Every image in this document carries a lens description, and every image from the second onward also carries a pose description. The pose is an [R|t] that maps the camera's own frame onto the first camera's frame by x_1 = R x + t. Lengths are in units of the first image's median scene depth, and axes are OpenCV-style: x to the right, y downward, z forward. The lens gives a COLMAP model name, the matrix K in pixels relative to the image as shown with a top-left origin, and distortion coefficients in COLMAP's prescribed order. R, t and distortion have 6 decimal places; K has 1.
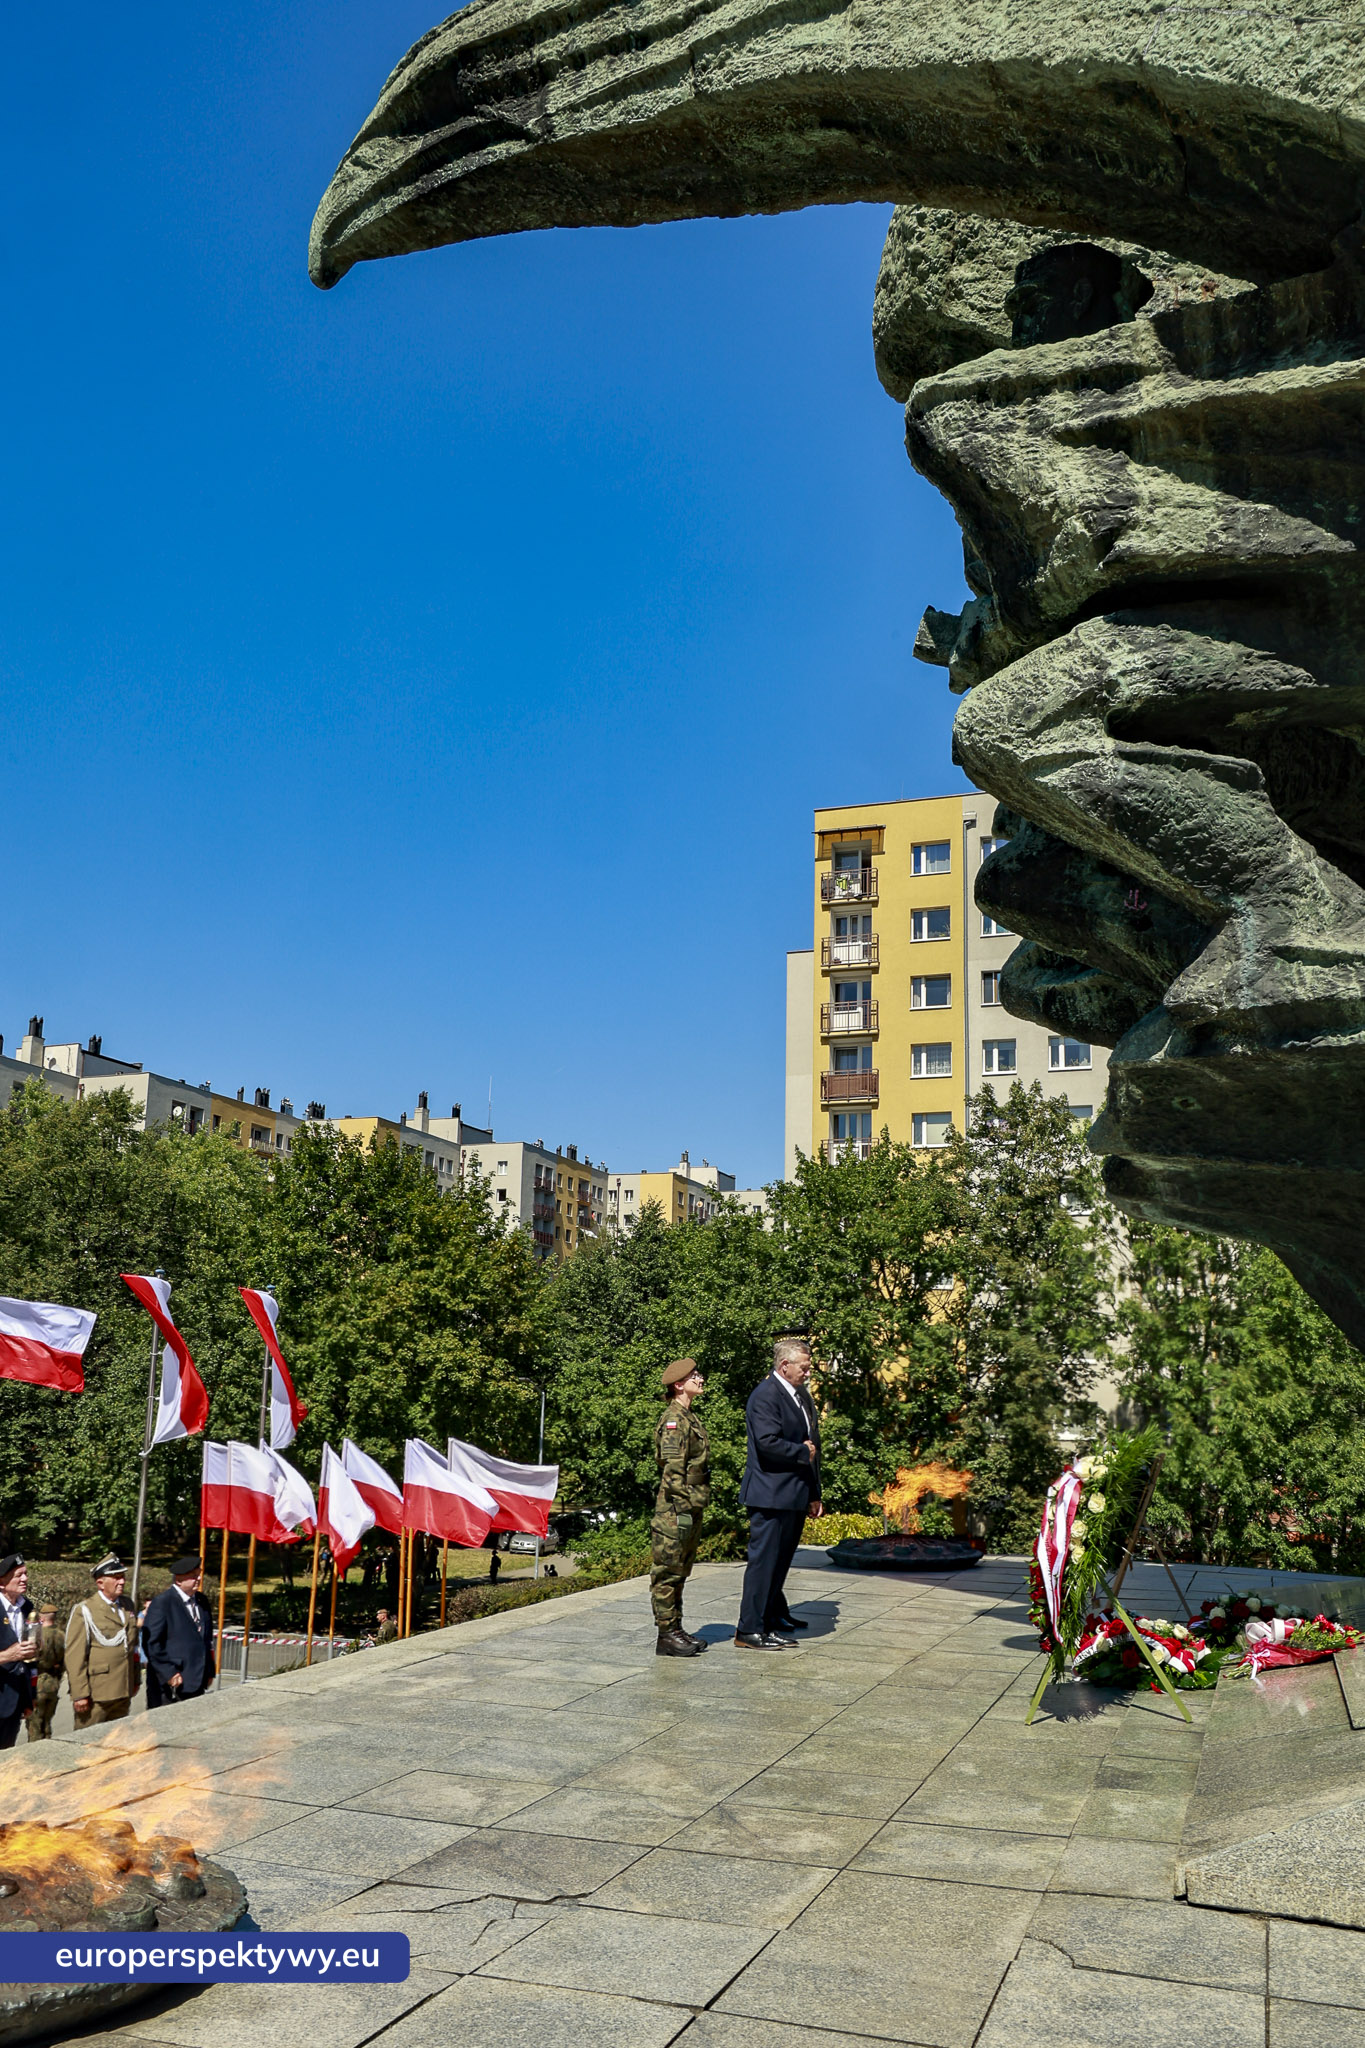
lens RADIAL K [[1746.5, 0, 683.6], [0, 1746.5, 1136.4], [0, 0, 1]] dist [-0.010106, 0.006502]
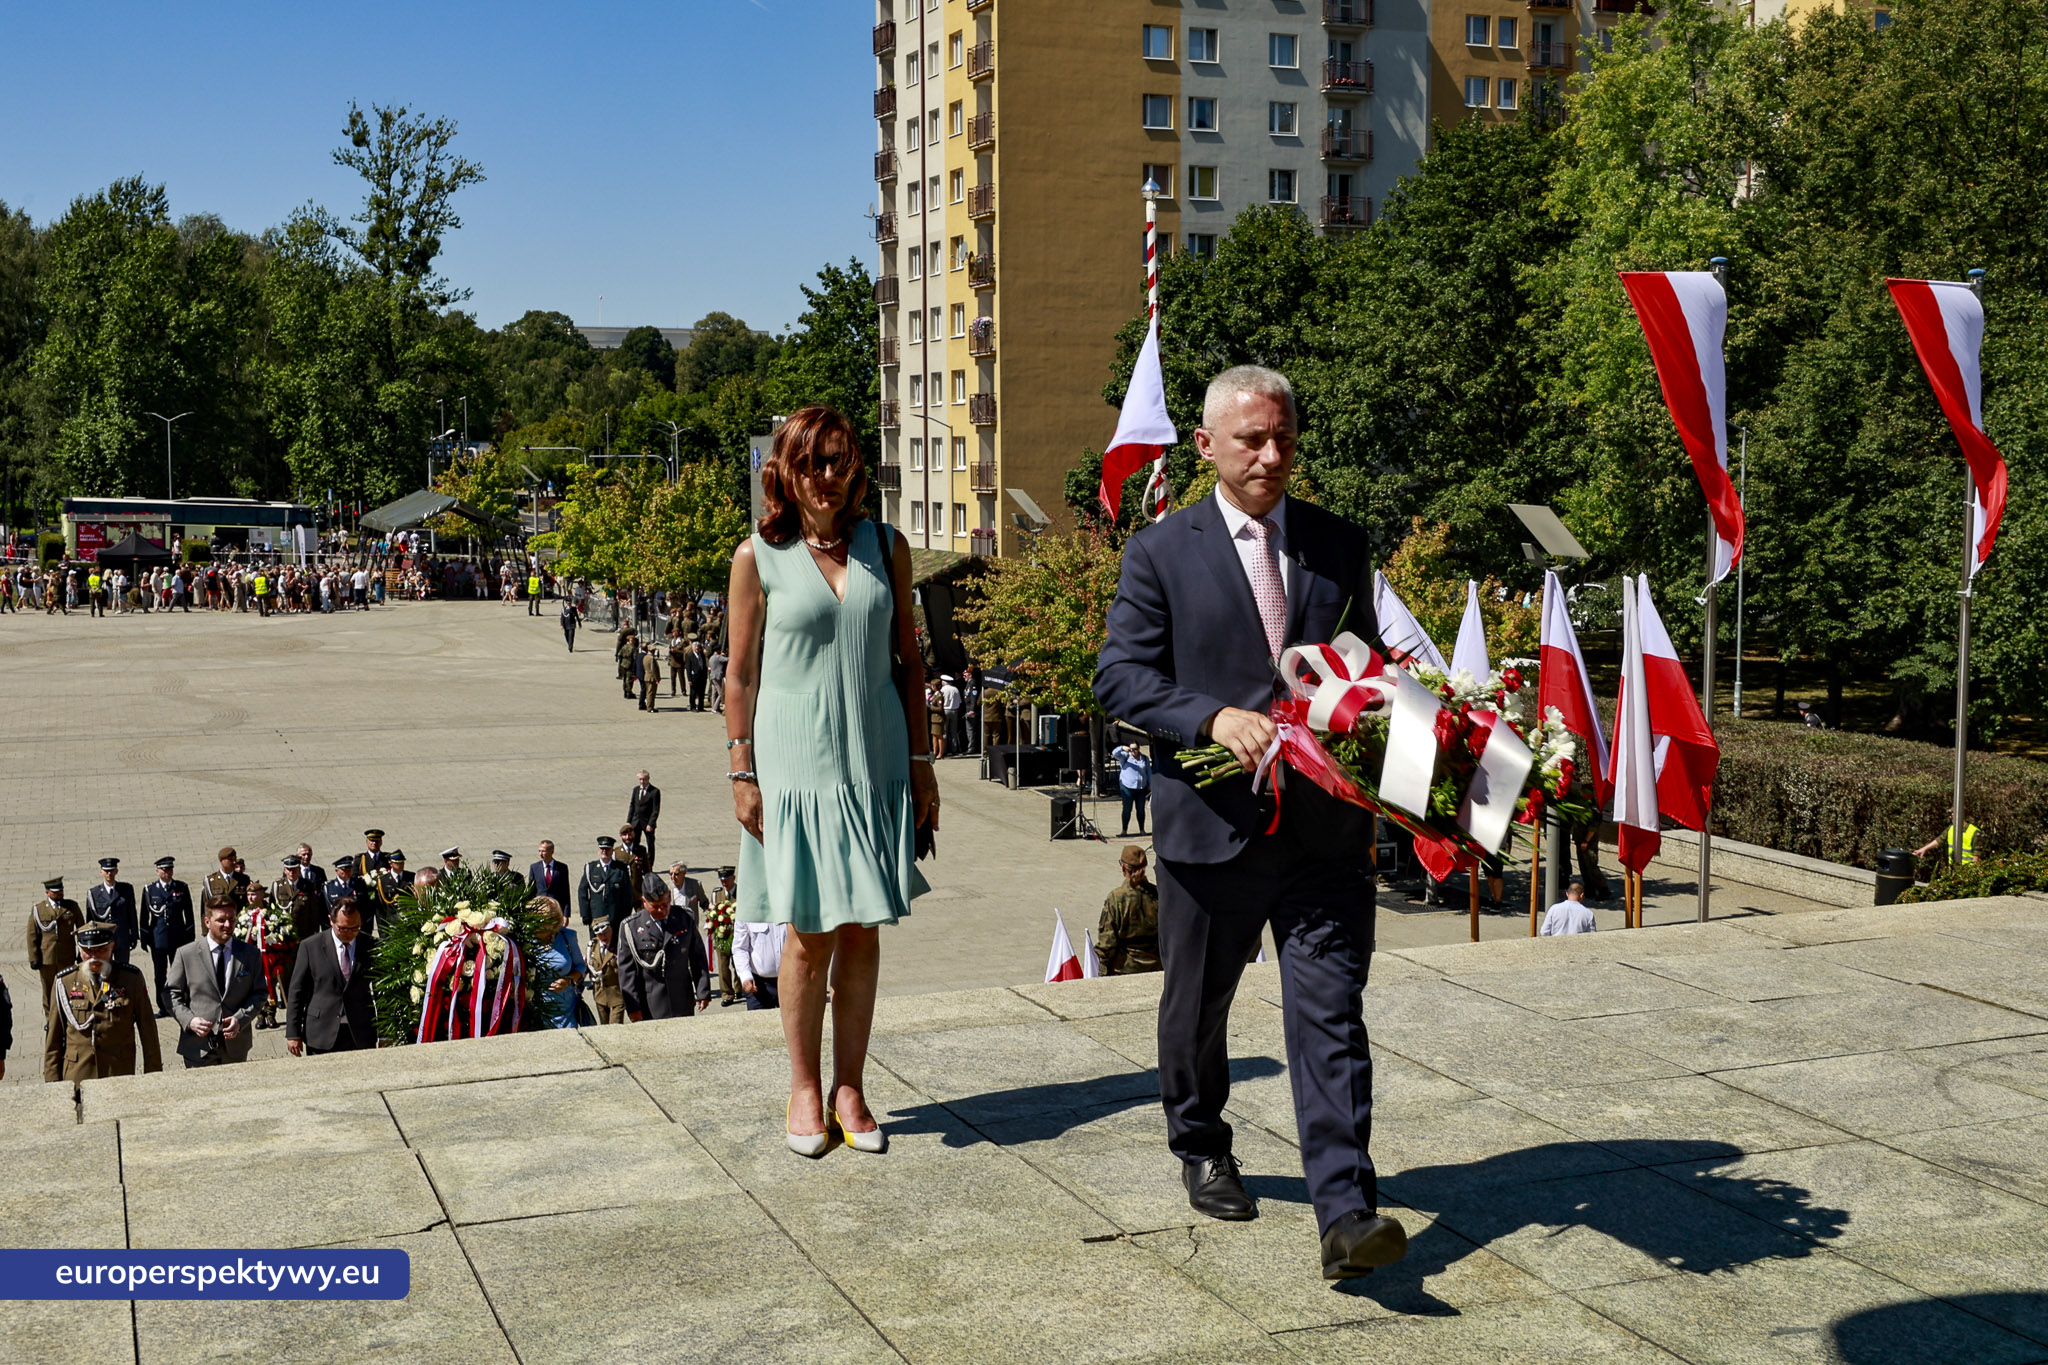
lens RADIAL K [[2506.5, 0, 1073.1], [0, 2506.5, 686.5], [0, 0, 1]] dist [0.005690, 0.000000]
pose [[0.644034, 0.050612, -0.763321, 0.410863], [0.131506, 0.975631, 0.175644, 0.086991], [0.753609, -0.213502, 0.621684, 0.634957]]
